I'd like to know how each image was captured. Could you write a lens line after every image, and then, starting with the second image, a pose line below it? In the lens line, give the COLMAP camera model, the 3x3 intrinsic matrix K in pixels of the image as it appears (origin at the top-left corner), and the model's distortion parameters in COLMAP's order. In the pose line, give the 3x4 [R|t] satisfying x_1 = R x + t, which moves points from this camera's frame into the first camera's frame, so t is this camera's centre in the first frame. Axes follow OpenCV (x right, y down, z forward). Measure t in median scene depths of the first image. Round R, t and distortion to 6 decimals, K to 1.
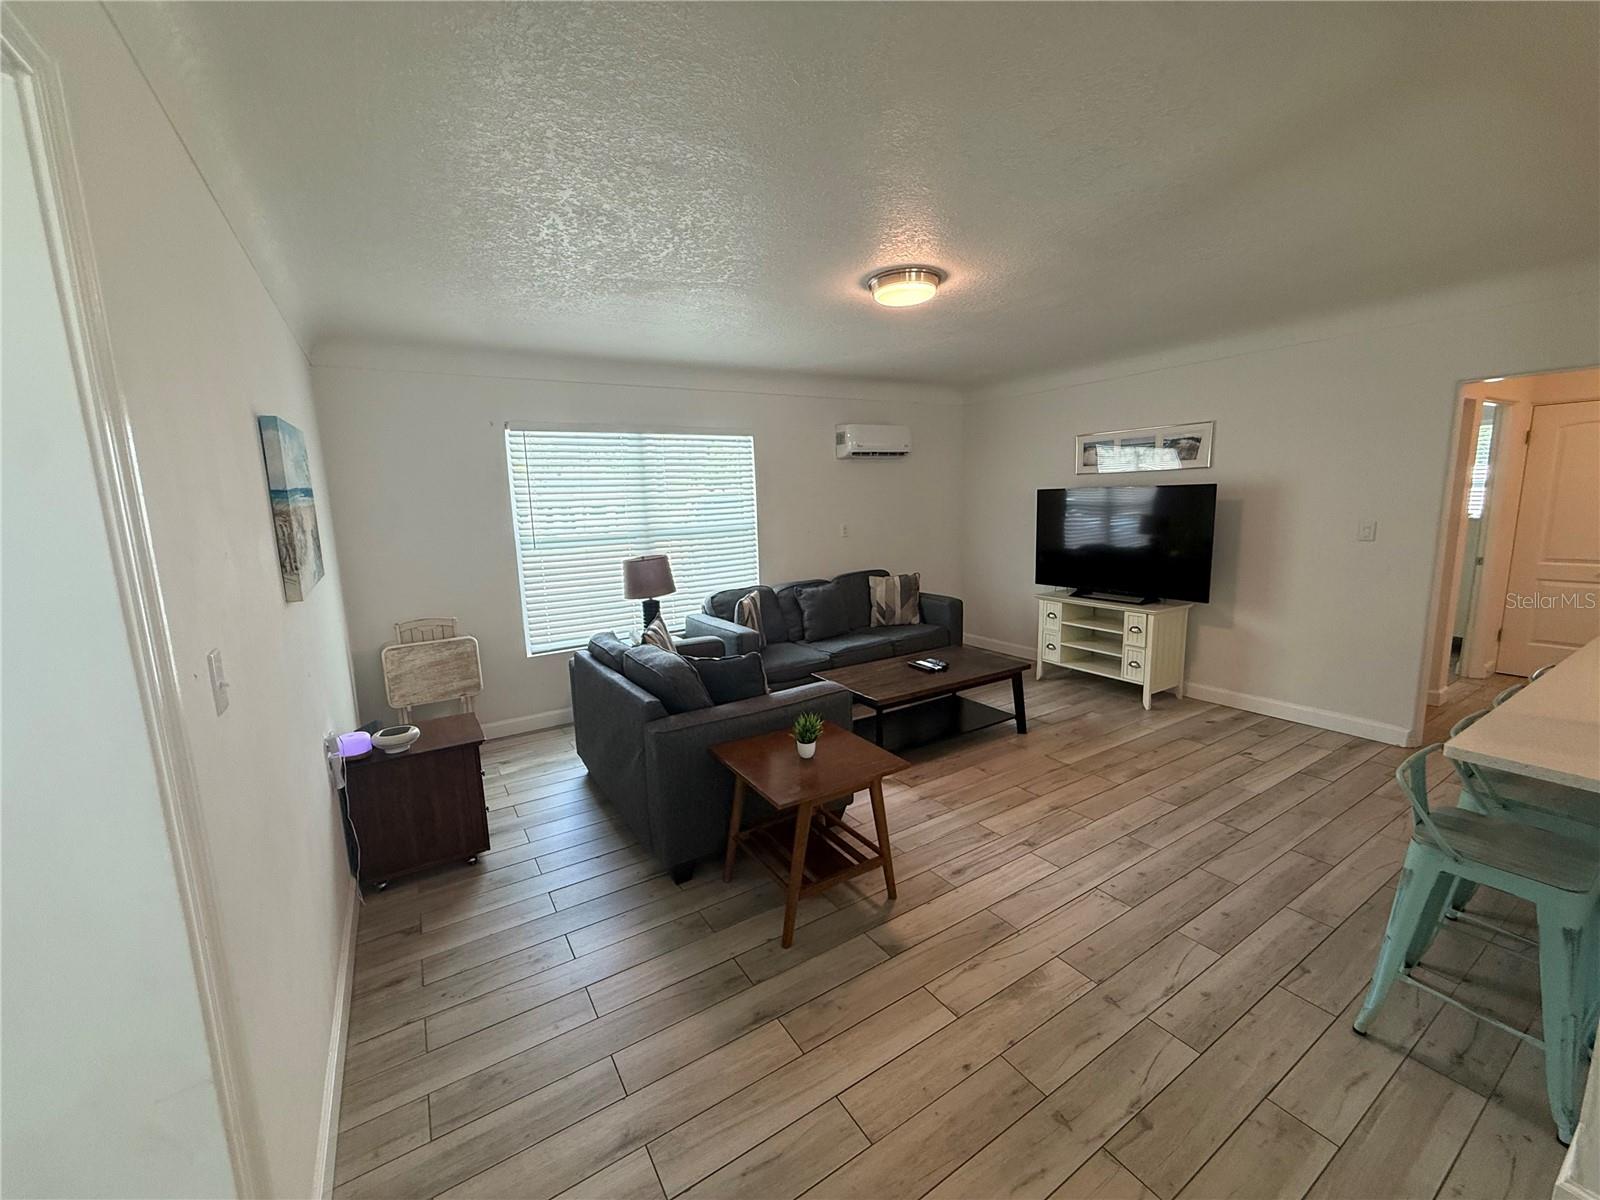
lens RADIAL K [[638.7, 0, 795.7], [0, 638.7, 601.2], [0, 0, 1]] dist [0.000458, -0.000149]
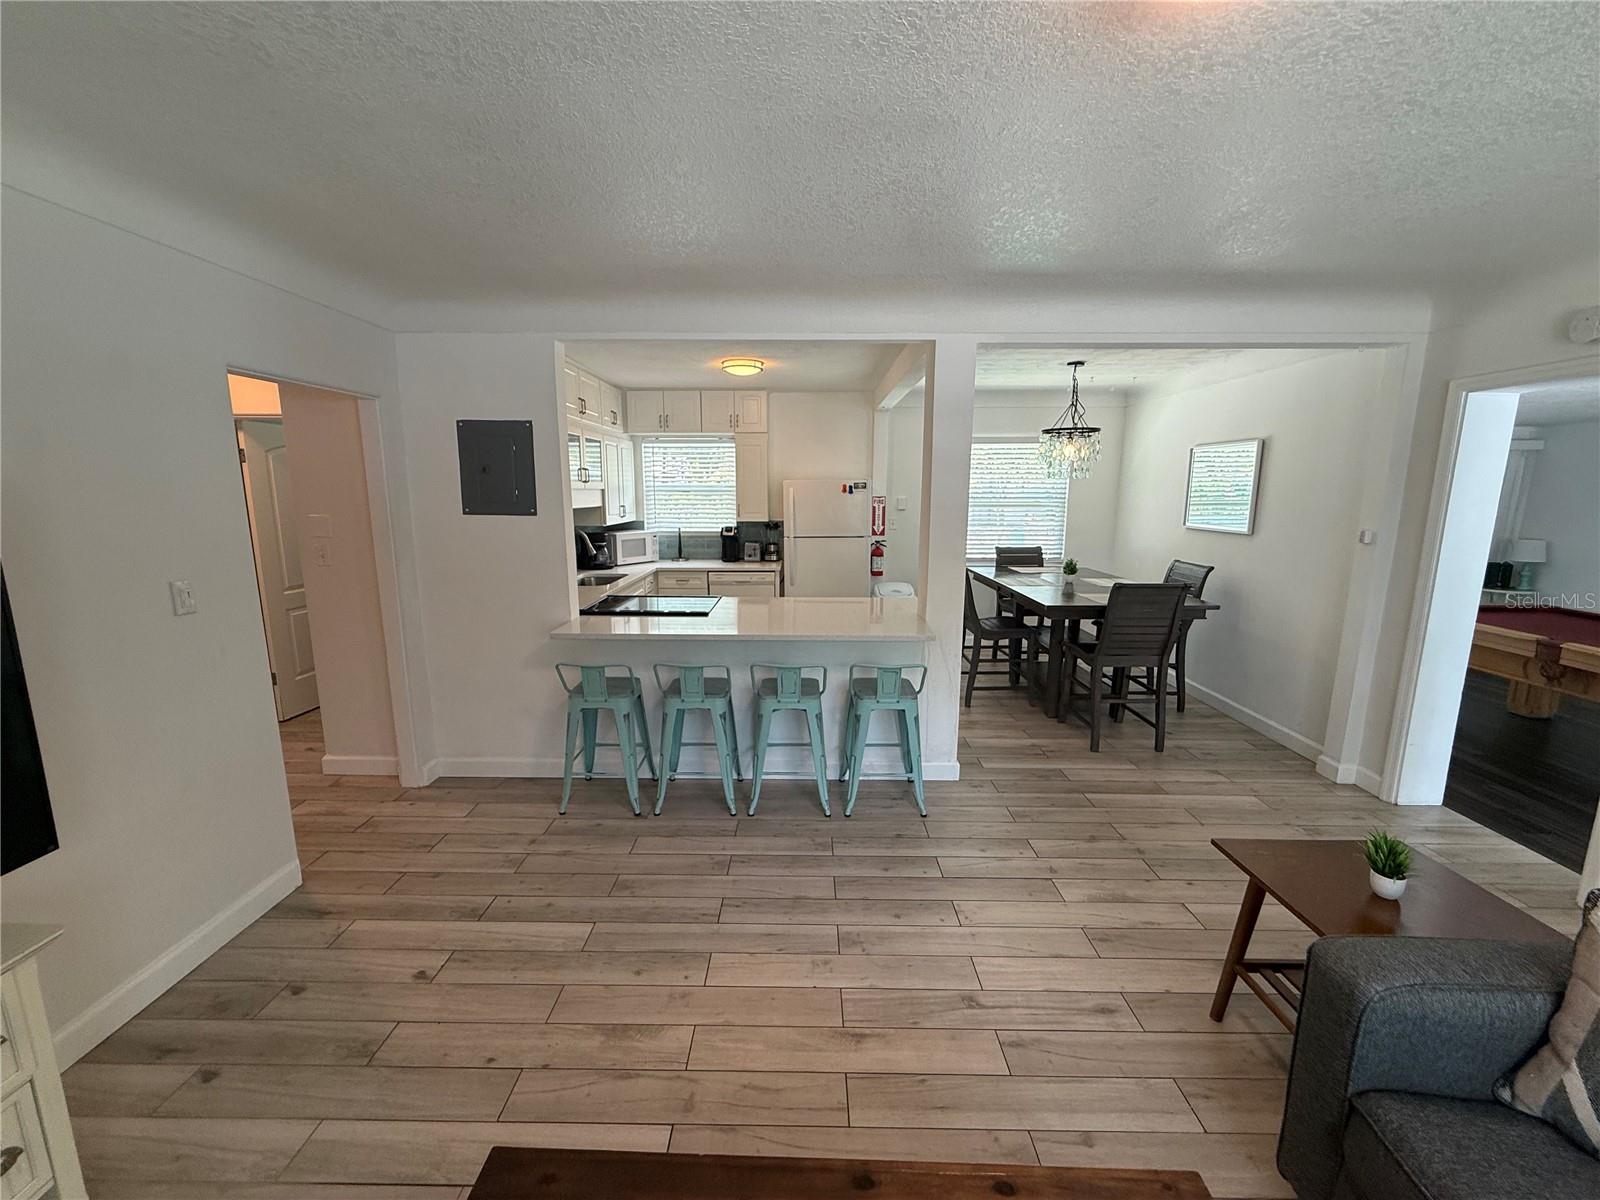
lens RADIAL K [[638.7, 0, 798.8], [0, 638.7, 599.7], [0, 0, 1]] dist [0.000458, -0.000149]
pose [[-0.842095, -0.063829, 0.535539, 0.155610], [0.110258, 0.951626, 0.286794, -0.250453], [-0.527939, 0.300555, -0.794322, 1.386453]]
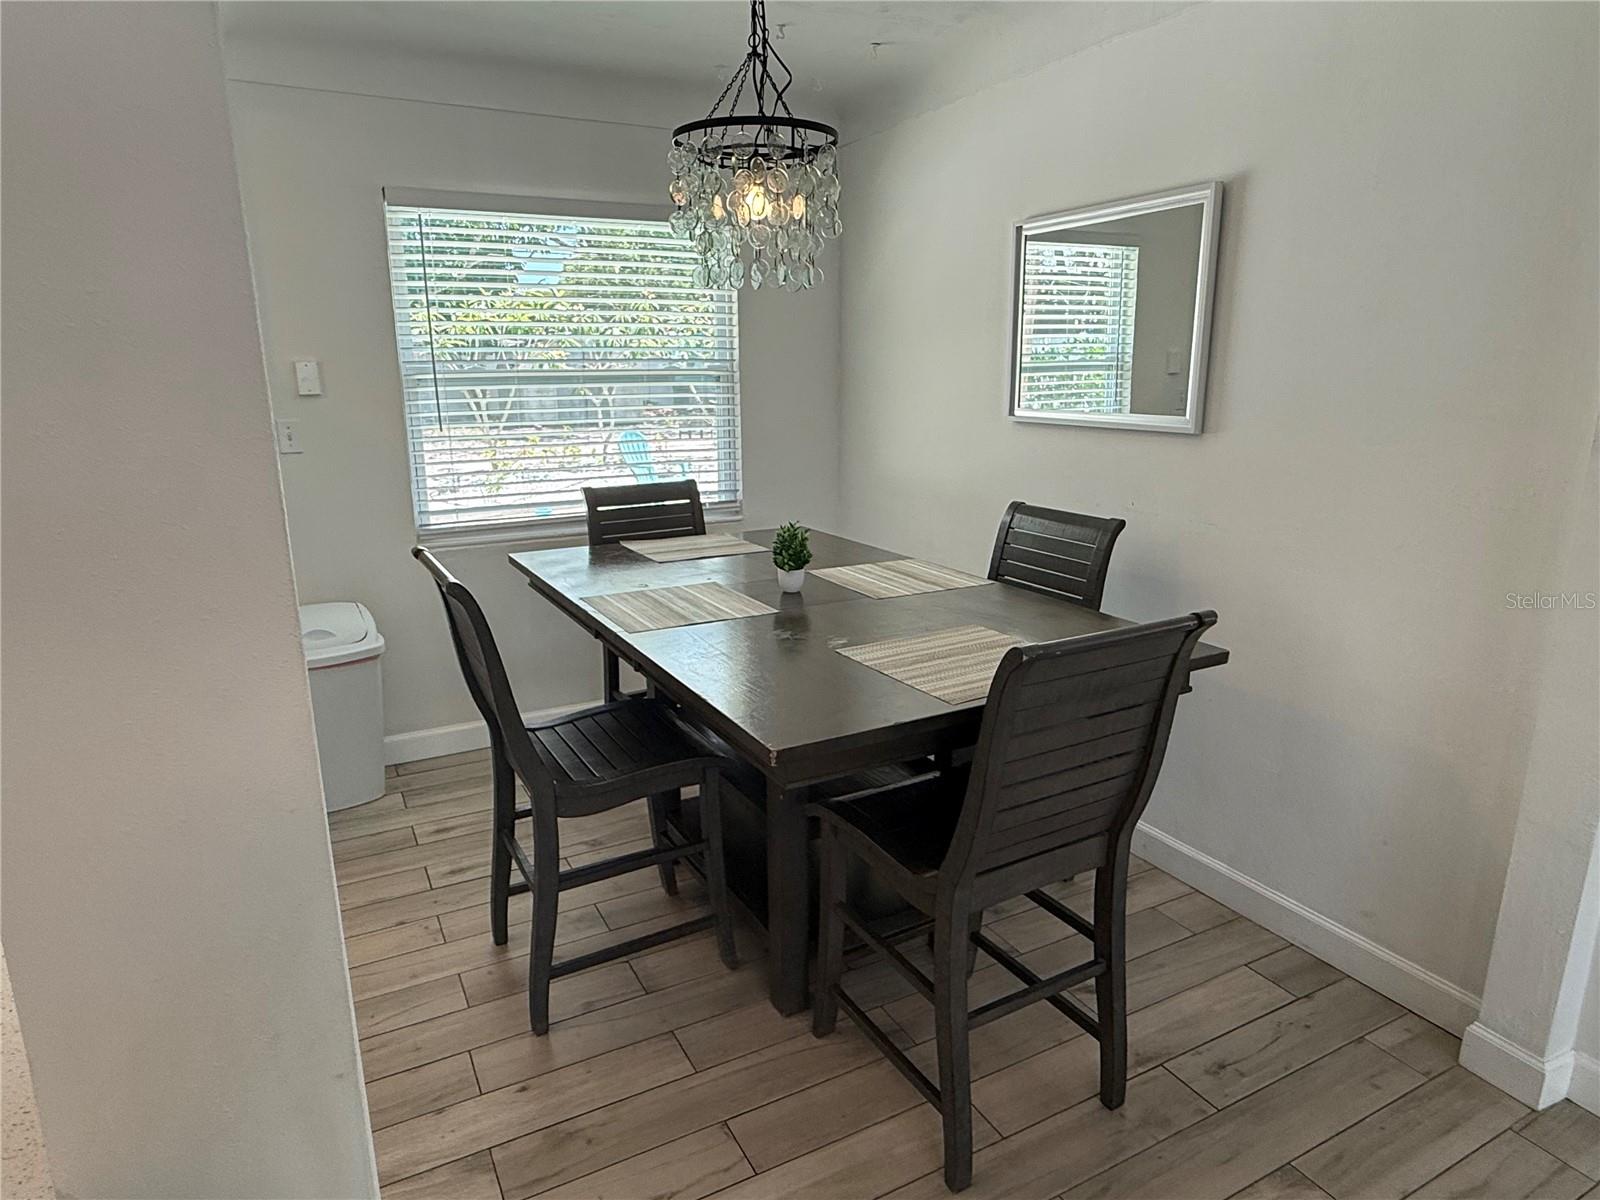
lens RADIAL K [[954.9, 0, 797.4], [0, 954.9, 605.5], [0, 0, 1]] dist [-0.005185, -0.000347]
pose [[-0.997275, 0.020377, 0.070898, 0.370709], [0.046833, 0.917454, 0.395075, -0.084413], [-0.056995, 0.397319, -0.915909, 0.554224]]
